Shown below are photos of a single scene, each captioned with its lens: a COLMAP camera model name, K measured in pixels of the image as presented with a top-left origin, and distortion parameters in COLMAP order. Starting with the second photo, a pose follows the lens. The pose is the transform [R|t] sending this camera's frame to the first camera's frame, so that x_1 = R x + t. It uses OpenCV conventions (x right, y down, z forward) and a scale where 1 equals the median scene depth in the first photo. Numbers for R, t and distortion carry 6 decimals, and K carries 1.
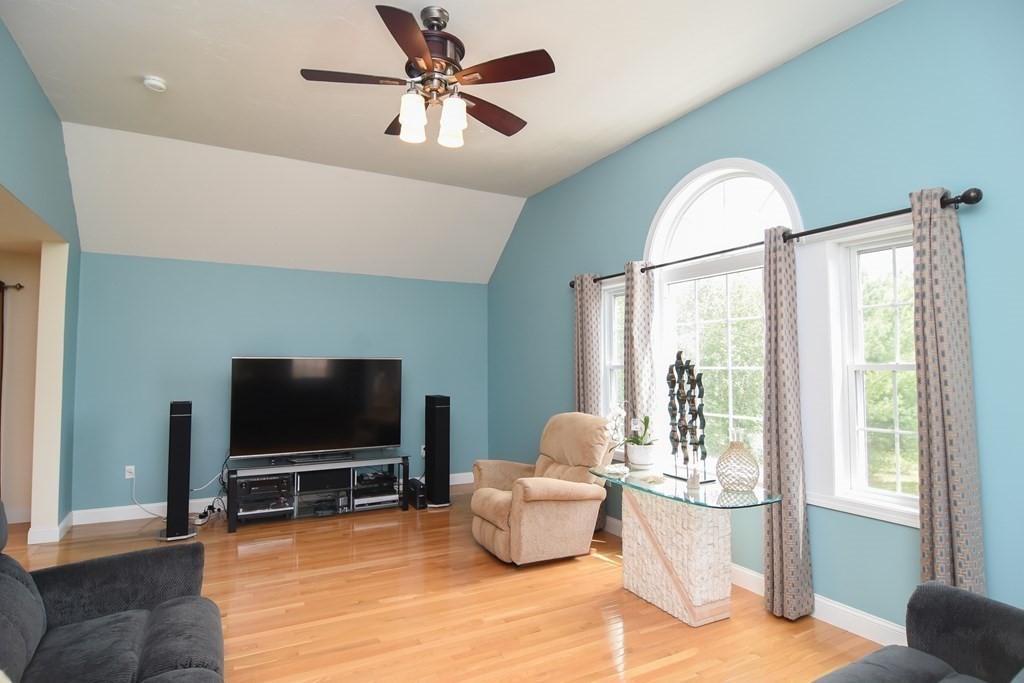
lens RADIAL K [[553.5, 0, 510.1], [0, 553.5, 344.0], [0, 0, 1]] dist [-0.005269, -0.005368]
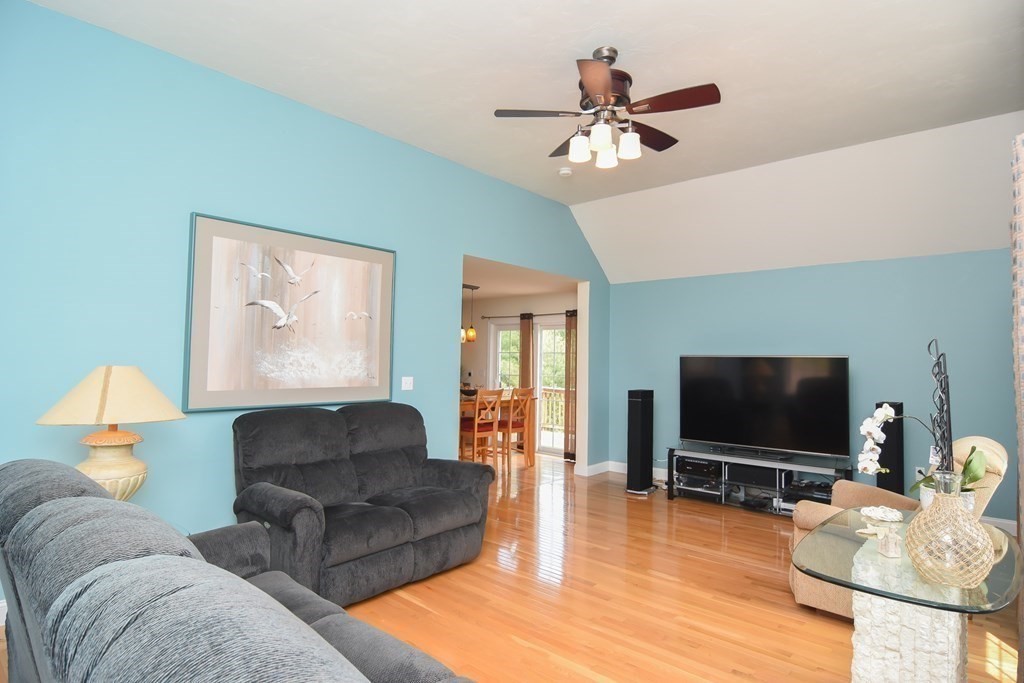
lens RADIAL K [[553.5, 0, 515.6], [0, 553.5, 343.9], [0, 0, 1]] dist [-0.005269, -0.005368]
pose [[0.353554, -0.024974, -0.935081, 0.521902], [0.022158, 0.999587, -0.018319, 0.012300], [0.935152, -0.014243, 0.353961, 0.250704]]
